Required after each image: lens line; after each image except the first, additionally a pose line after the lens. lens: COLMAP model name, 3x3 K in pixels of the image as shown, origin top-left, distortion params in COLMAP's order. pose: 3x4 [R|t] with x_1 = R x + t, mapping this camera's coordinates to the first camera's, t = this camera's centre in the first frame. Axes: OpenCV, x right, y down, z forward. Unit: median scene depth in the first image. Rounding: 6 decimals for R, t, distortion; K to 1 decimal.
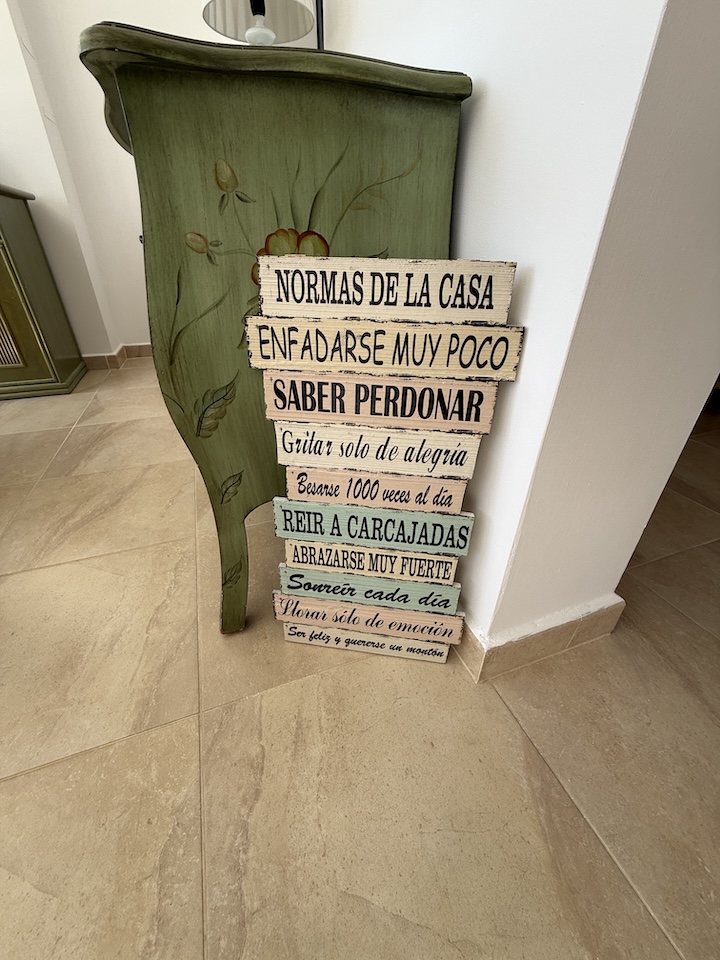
lens RADIAL K [[382.6, 0, 358.7], [0, 382.6, 478.3], [0, 0, 1]] dist [-0.000235, 0.000164]
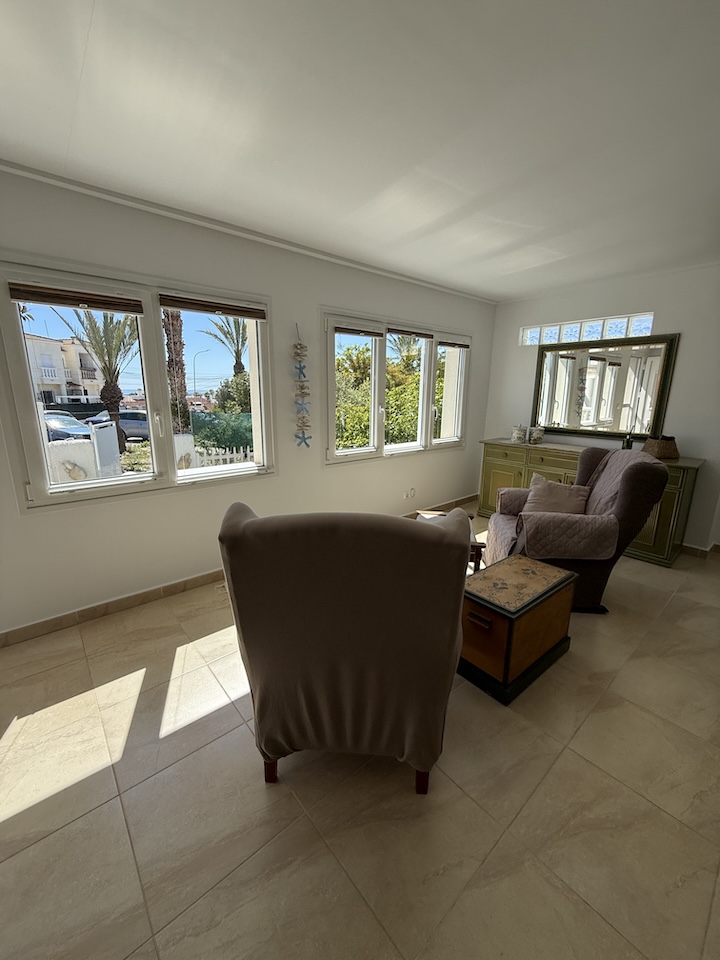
lens RADIAL K [[382.6, 0, 358.7], [0, 382.6, 478.3], [0, 0, 1]] dist [-0.000235, 0.000164]
pose [[0.340486, 0.205886, -0.917431, 0.184007], [-0.496013, 0.868248, 0.010763, 0.076709], [0.798774, 0.451394, 0.397749, -0.826498]]
